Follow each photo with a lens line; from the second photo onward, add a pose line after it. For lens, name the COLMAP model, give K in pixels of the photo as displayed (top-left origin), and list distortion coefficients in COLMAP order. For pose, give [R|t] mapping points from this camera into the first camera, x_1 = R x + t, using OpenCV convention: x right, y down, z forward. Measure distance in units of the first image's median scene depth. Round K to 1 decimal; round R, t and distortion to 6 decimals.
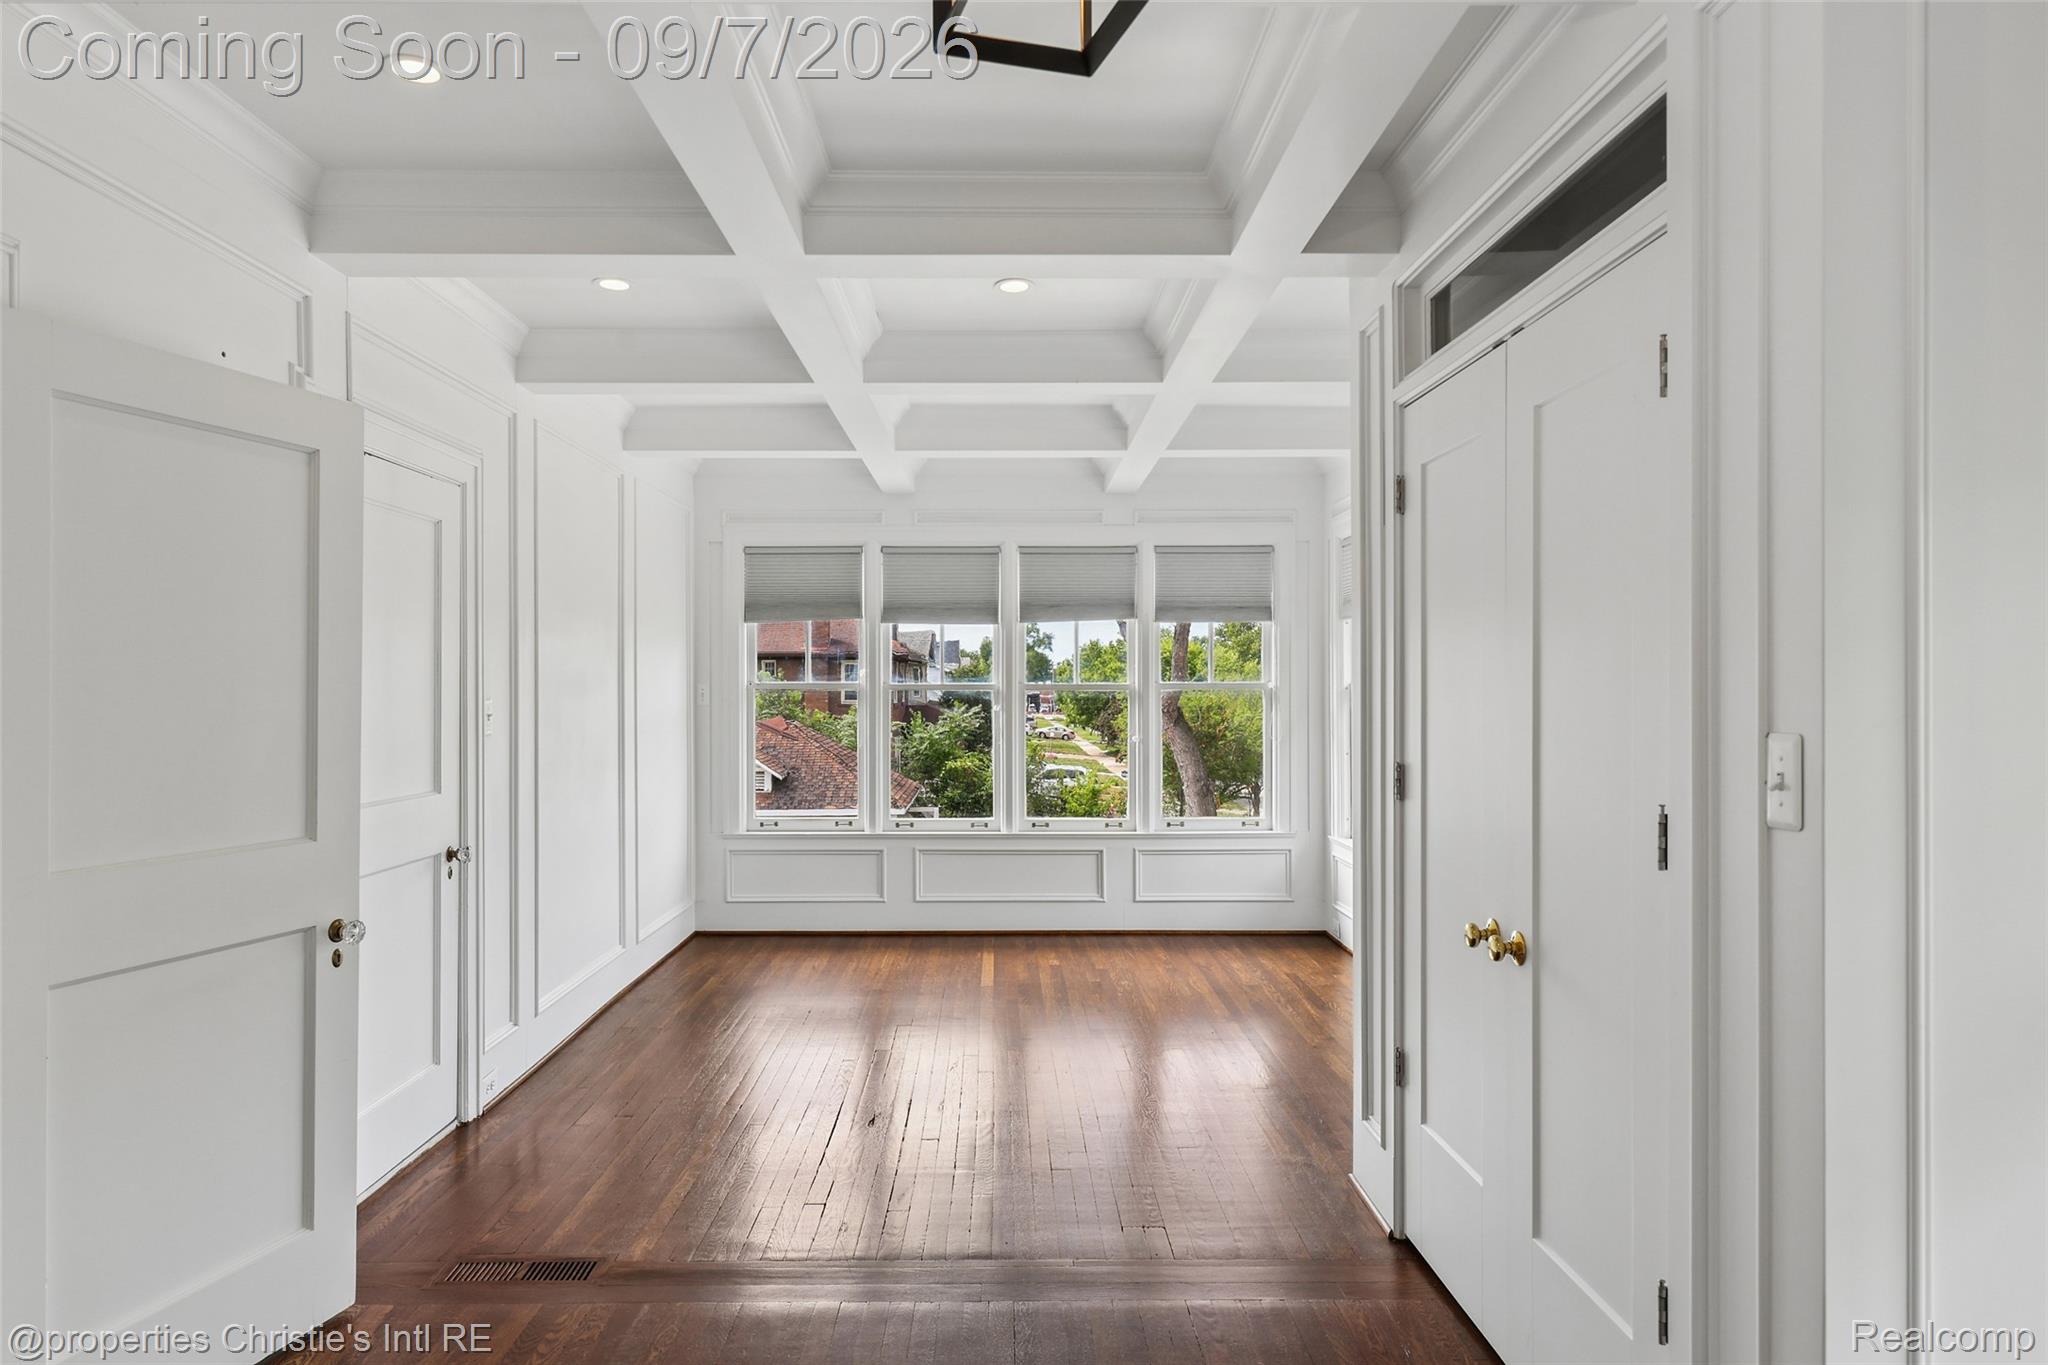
lens RADIAL K [[1201.8, 0, 1026.0], [0, 1201.8, 688.4], [0, 0, 1]] dist [0.029662, 0.000586]
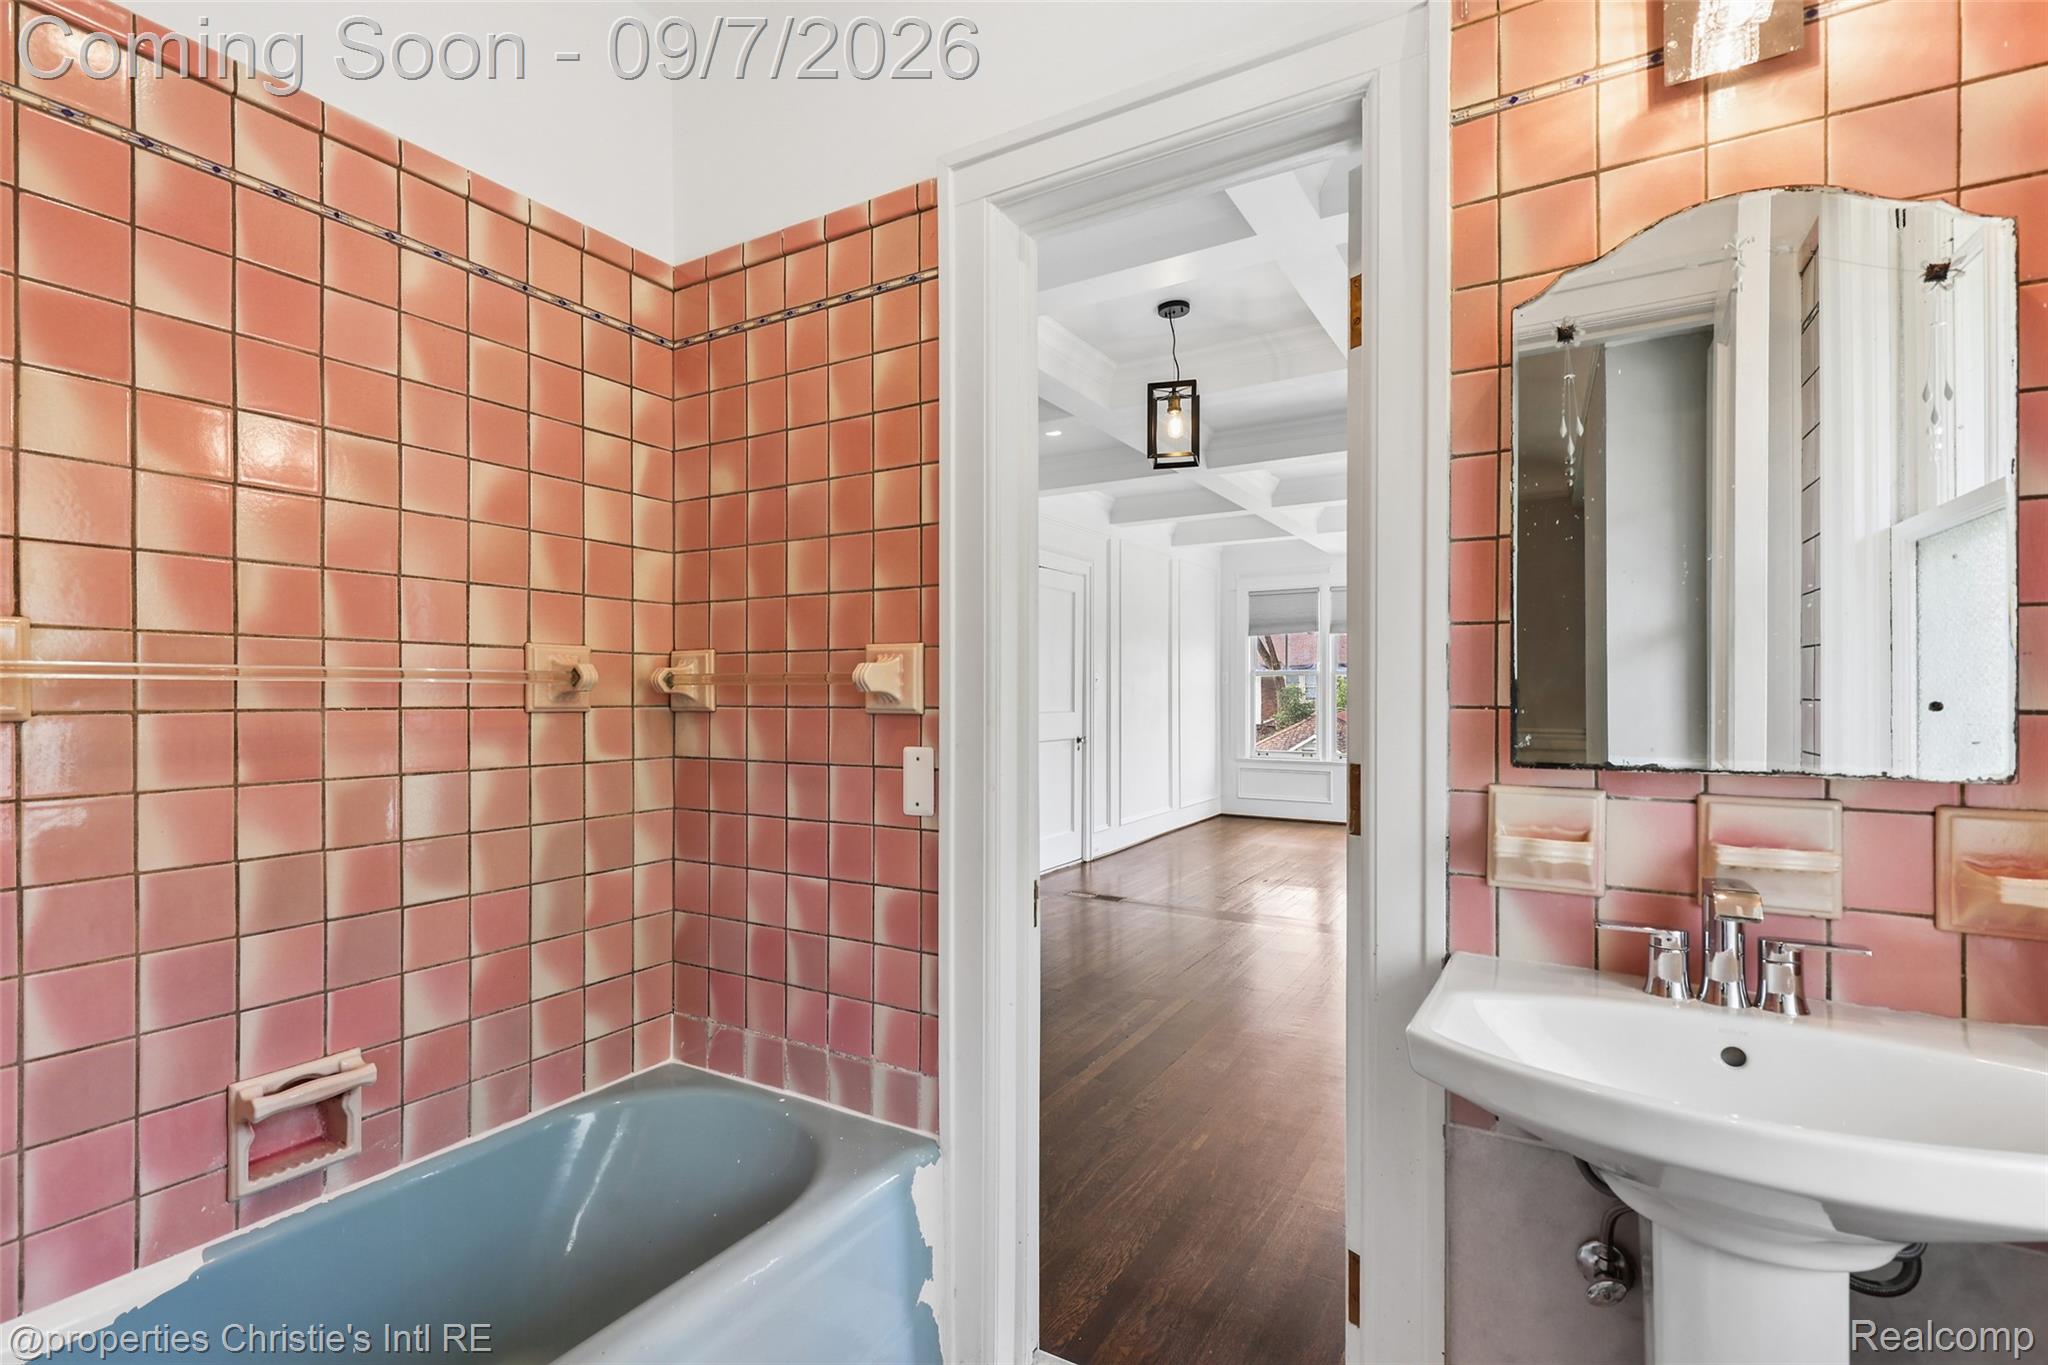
lens RADIAL K [[943.0, 0, 1025.0], [0, 943.0, 692.3], [0, 0, 1]] dist [0.000860, -0.000868]
pose [[0.843336, -0.002571, -0.537380, 0.266982], [-0.000662, 0.999983, -0.005824, 0.040669], [0.537386, 0.005267, 0.843320, -0.371851]]
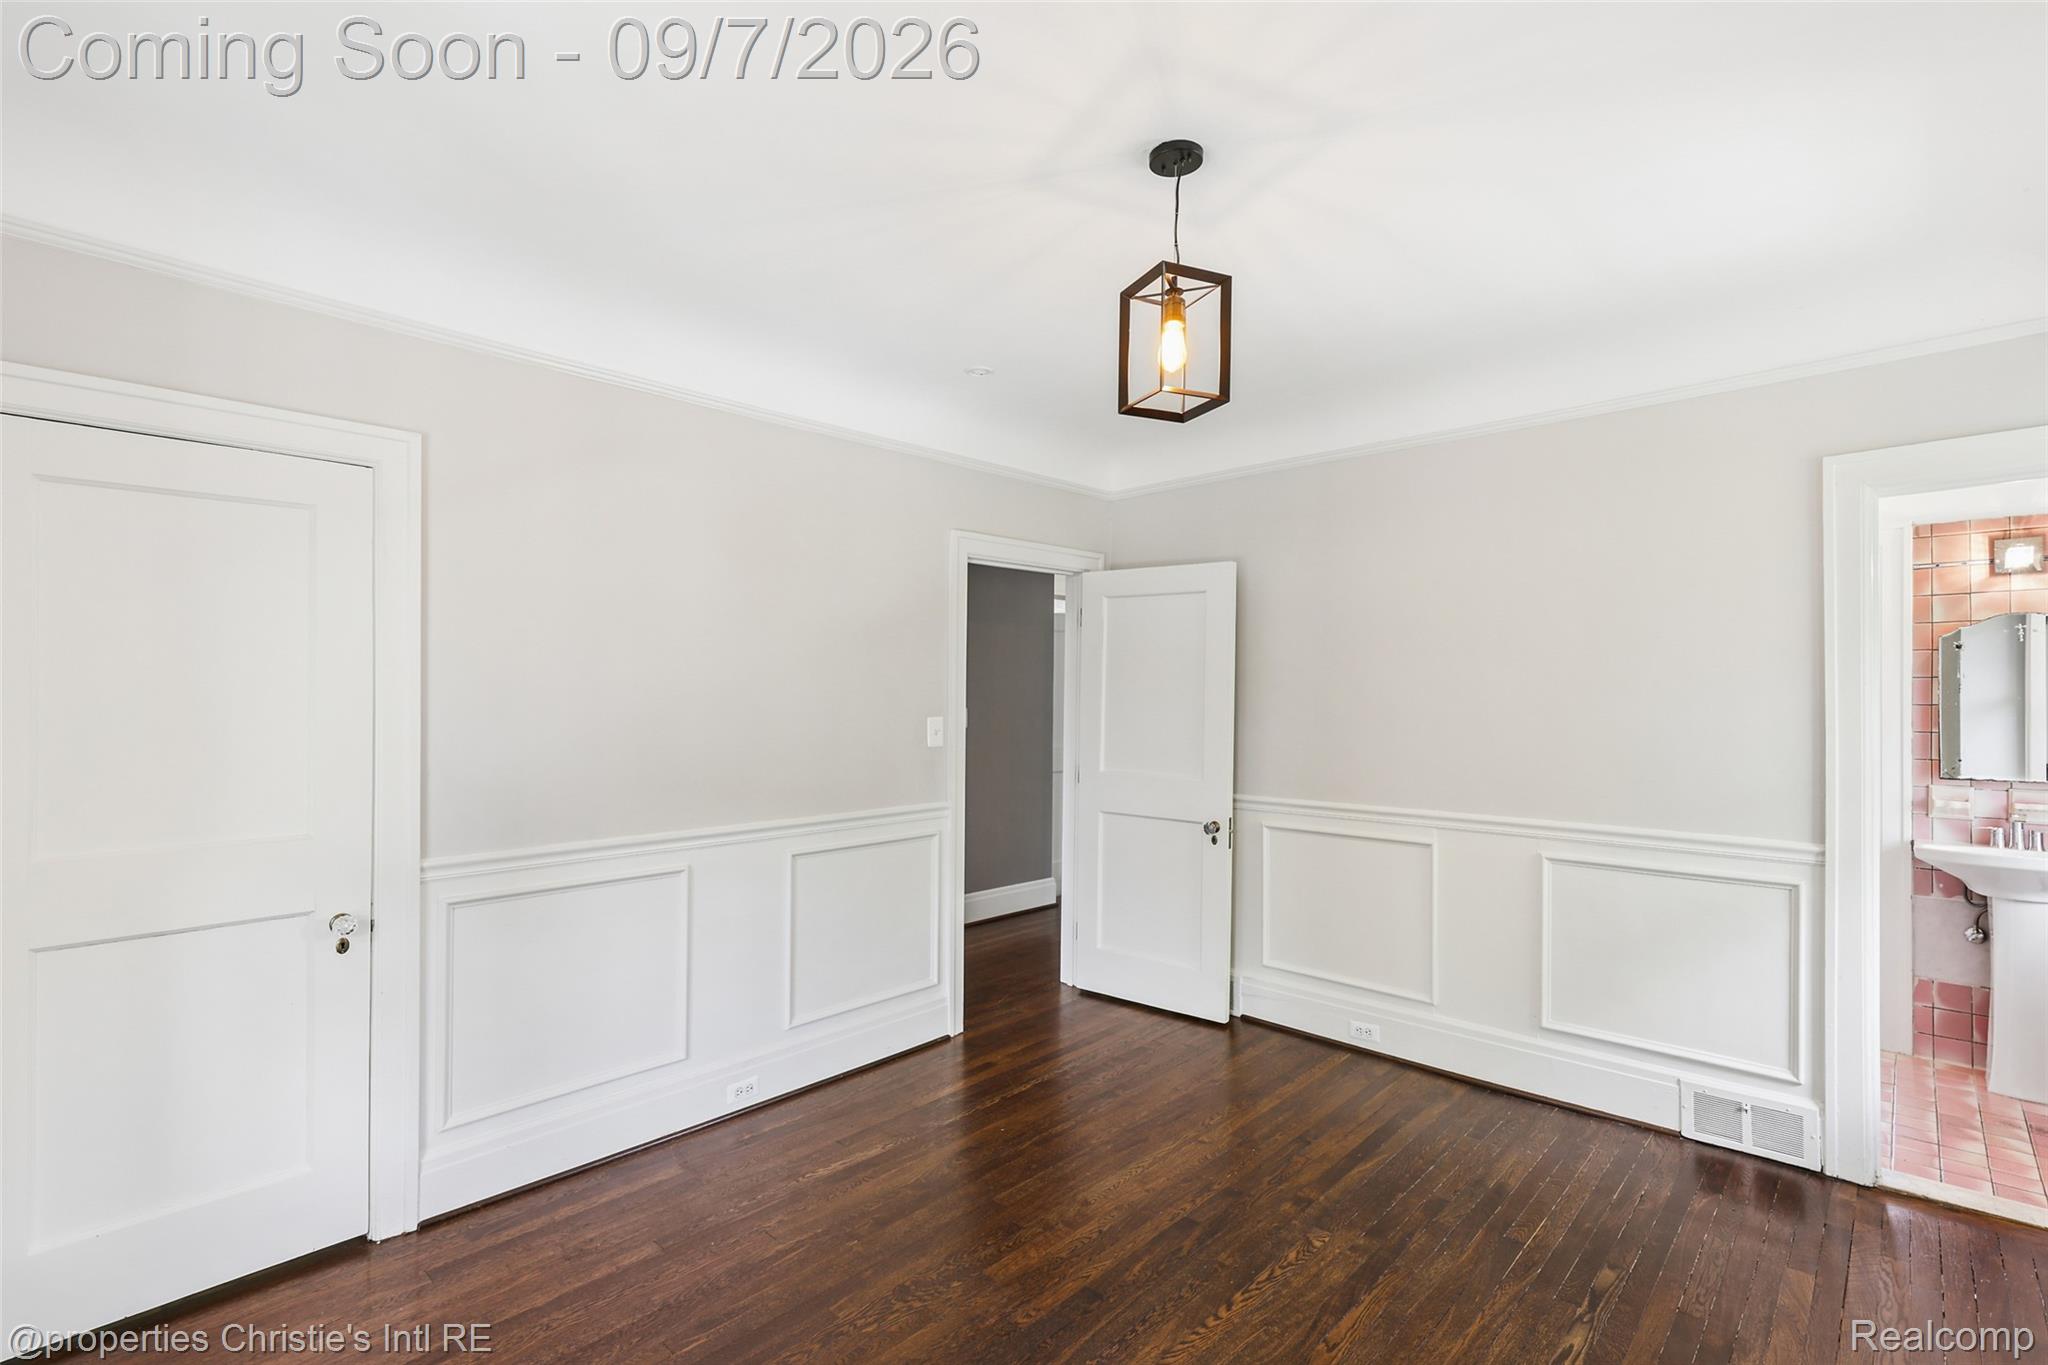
lens RADIAL K [[943.0, 0, 1019.9], [0, 943.0, 687.4], [0, 0, 1]] dist [0.000860, -0.000868]
pose [[0.716542, -0.005594, -0.697522, 0.128084], [-0.003445, 0.999927, -0.011558, -0.211801], [0.697536, 0.010685, 0.716471, -4.838616]]
